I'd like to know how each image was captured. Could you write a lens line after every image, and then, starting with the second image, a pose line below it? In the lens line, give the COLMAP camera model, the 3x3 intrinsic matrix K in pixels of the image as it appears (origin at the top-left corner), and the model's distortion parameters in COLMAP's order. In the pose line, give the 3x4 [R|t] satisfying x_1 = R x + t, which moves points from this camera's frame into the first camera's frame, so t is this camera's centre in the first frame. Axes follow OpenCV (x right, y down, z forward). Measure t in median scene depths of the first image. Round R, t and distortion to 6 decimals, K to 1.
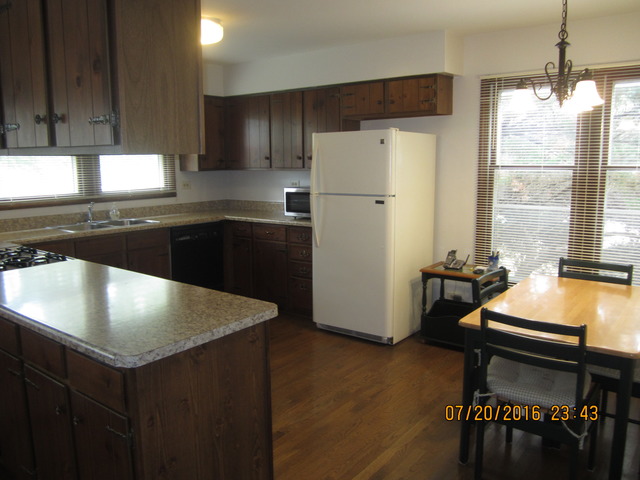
lens RADIAL K [[528.5, 0, 317.5], [0, 528.5, 239.7], [0, 0, 1]] dist [-0.065921, 0.034970]
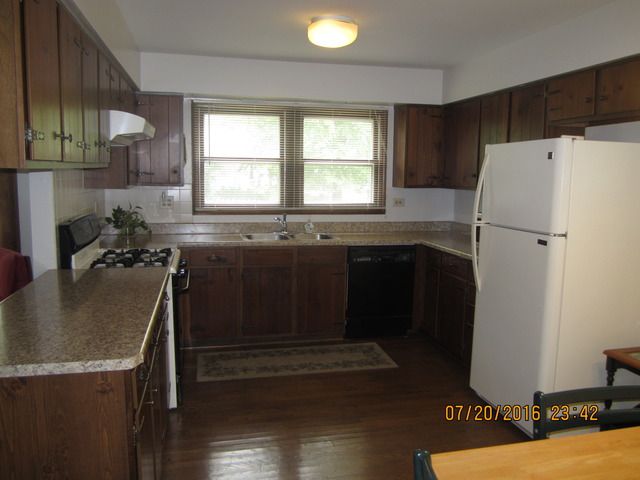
lens RADIAL K [[528.5, 0, 319.5], [0, 528.5, 226.9], [0, 0, 1]] dist [-0.065921, 0.034970]
pose [[0.761820, 0.084116, -0.642304, 0.306046], [-0.115473, 0.993287, -0.006879, -0.048380], [0.637413, 0.079409, 0.766419, 0.260941]]
